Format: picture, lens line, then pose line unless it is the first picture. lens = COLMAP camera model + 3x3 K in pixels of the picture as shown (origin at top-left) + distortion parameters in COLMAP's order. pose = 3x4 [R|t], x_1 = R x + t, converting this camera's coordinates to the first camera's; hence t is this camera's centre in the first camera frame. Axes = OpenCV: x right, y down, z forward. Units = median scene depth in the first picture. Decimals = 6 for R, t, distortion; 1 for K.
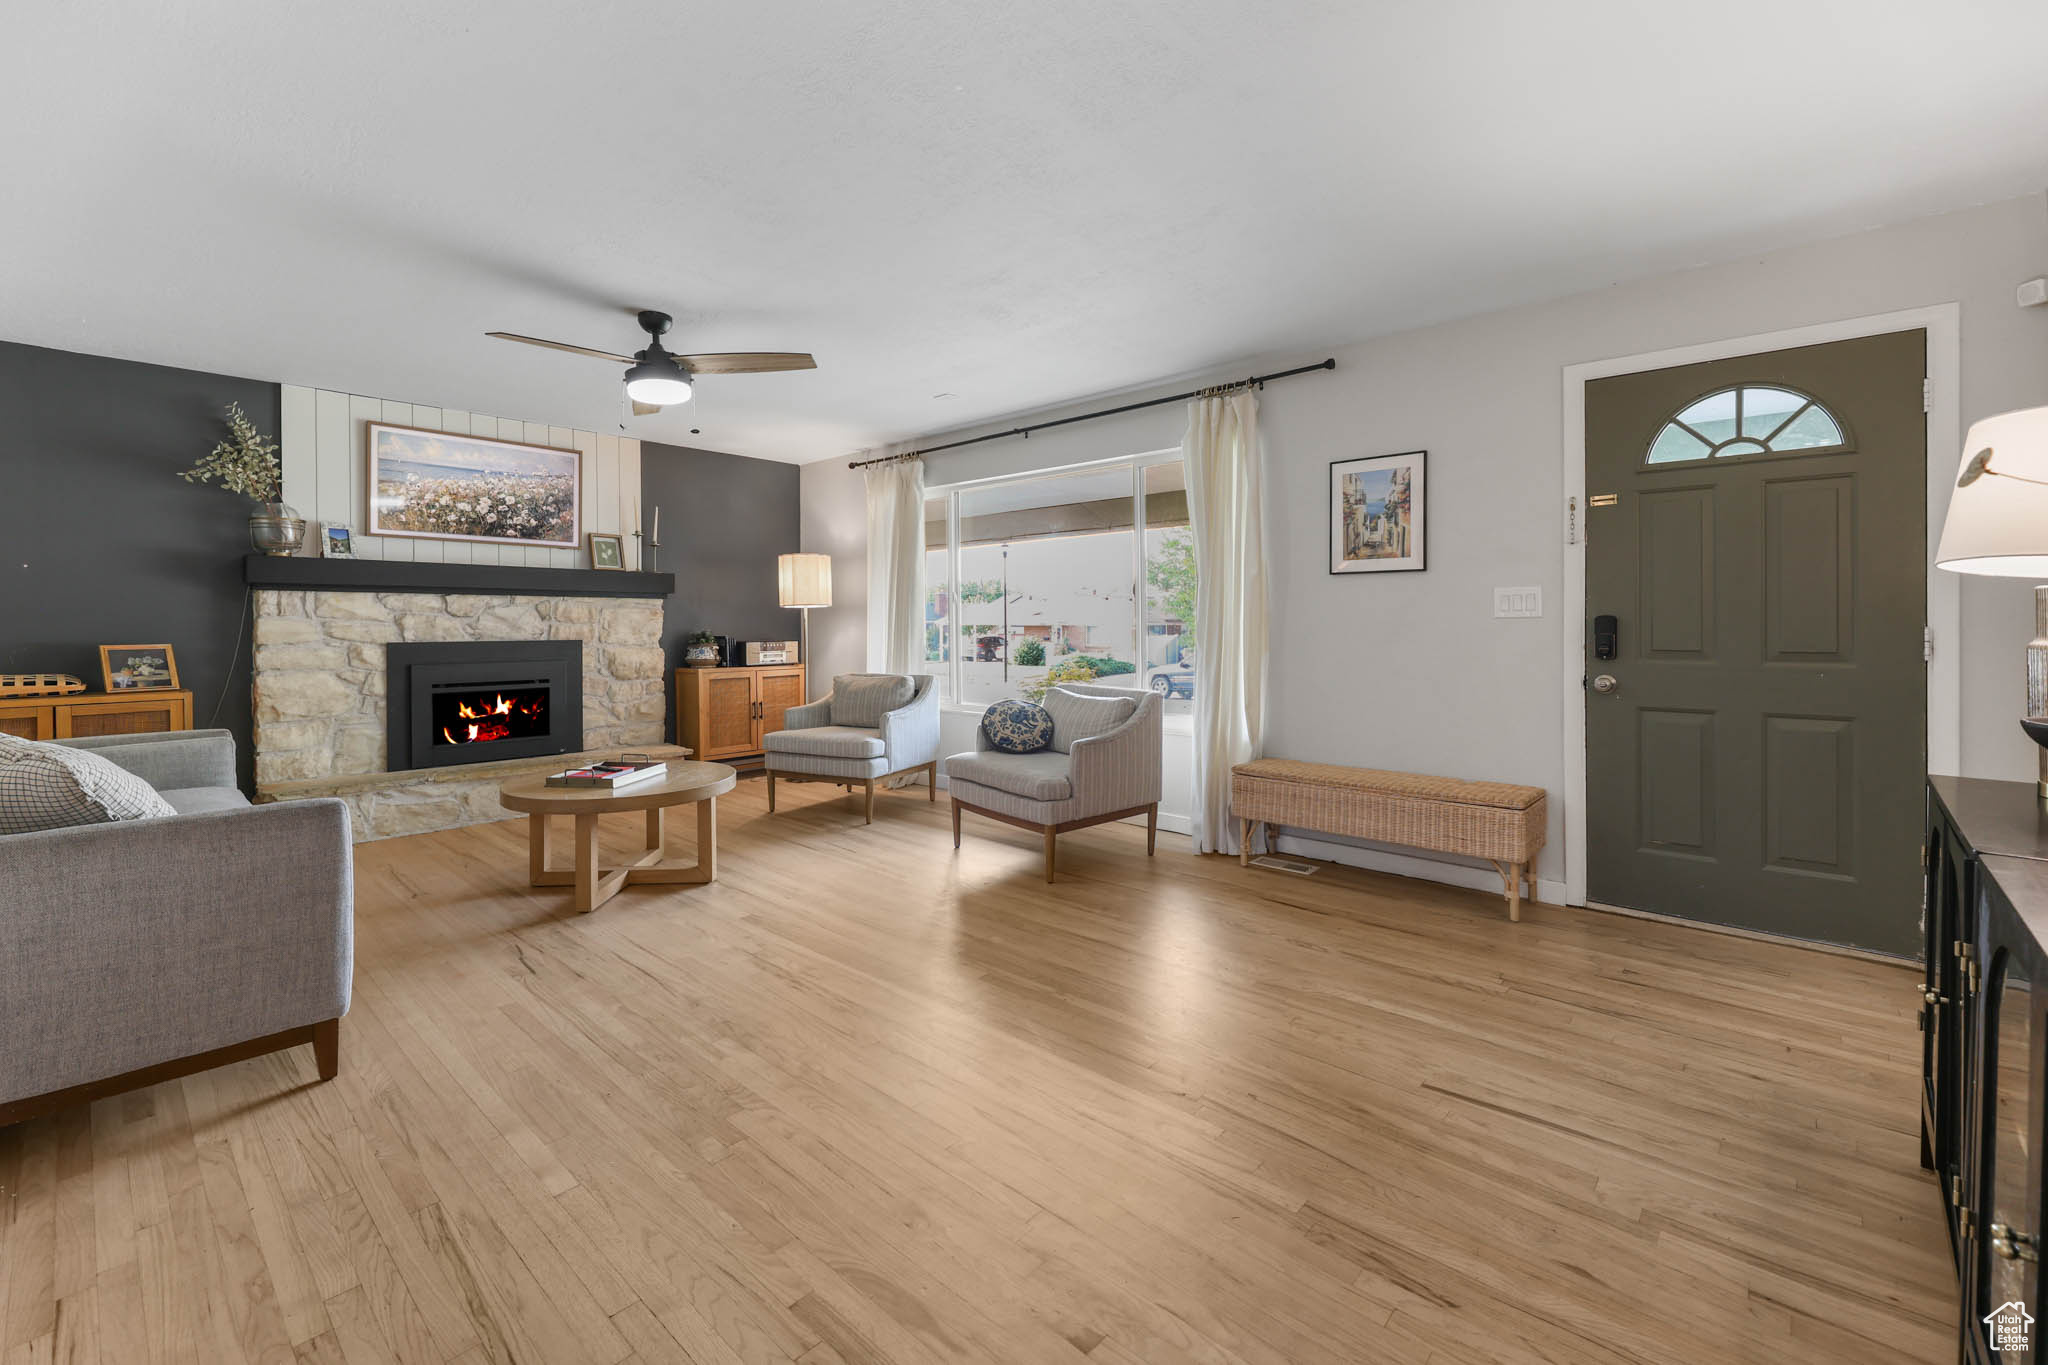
lens RADIAL K [[851.7, 0, 1025.9], [0, 851.7, 625.4], [0, 0, 1]] dist [-0.001699, -0.002174]
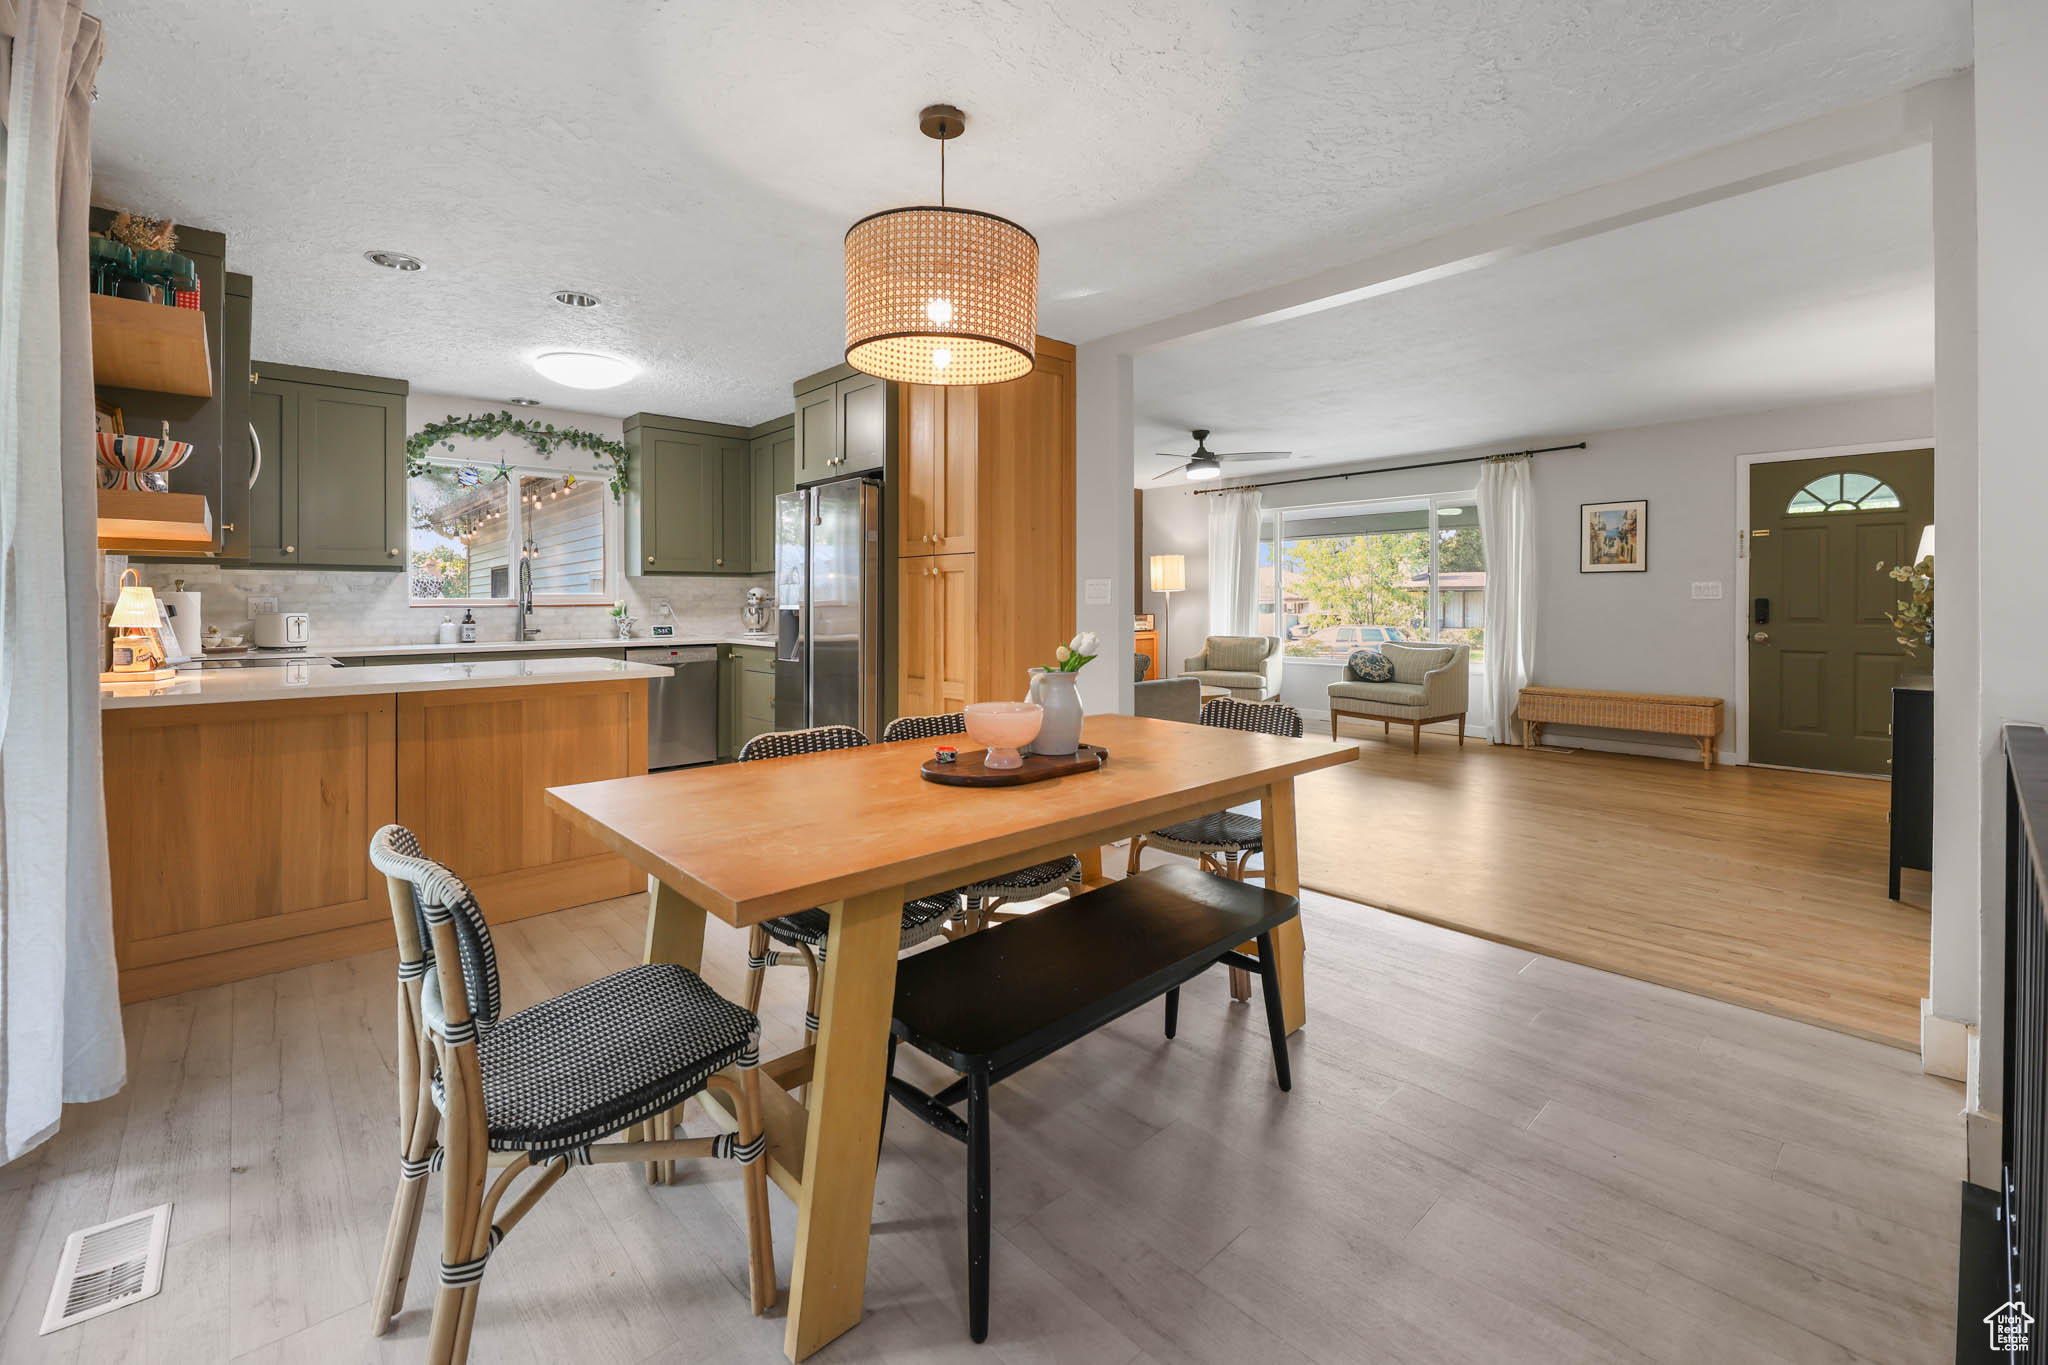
lens RADIAL K [[851.7, 0, 1041.6], [0, 851.7, 607.0], [0, 0, 1]] dist [-0.001699, -0.002174]
pose [[0.996786, 0.000748, -0.080112, -0.461842], [-0.000348, 0.999987, 0.005013, -0.001463], [0.080114, -0.004969, 0.996773, -0.607746]]
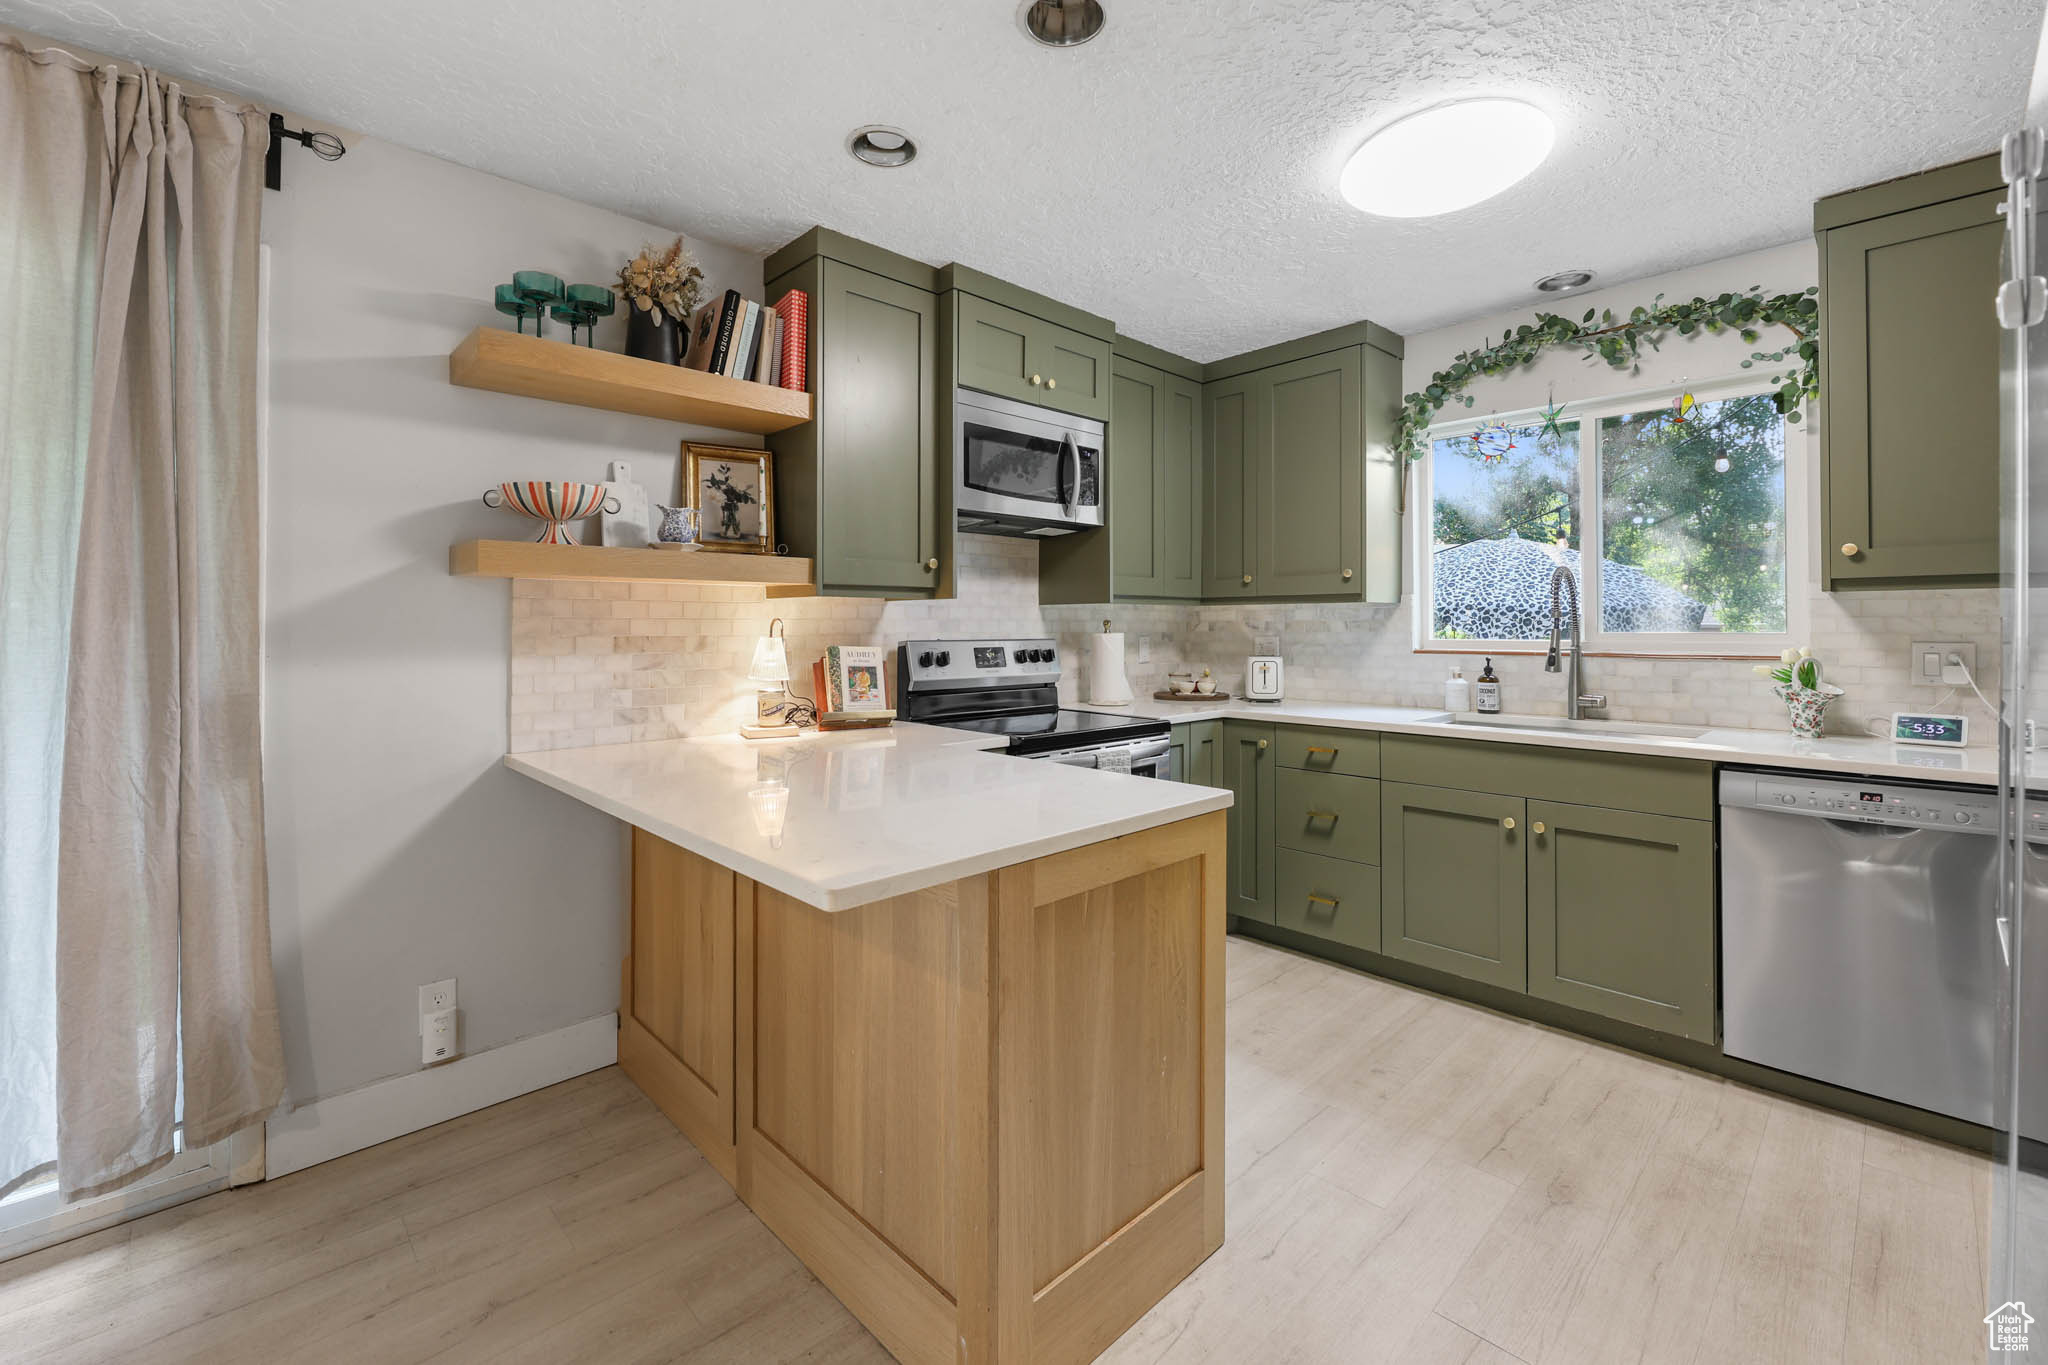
lens RADIAL K [[851.7, 0, 983.8], [0, 851.7, 631.4], [0, 0, 1]] dist [-0.001699, -0.002174]
pose [[-0.086347, 0.009332, -0.996221, -0.584214], [-0.000570, 0.999956, 0.009416, -0.020212], [0.996265, 0.001381, -0.086338, 0.094262]]
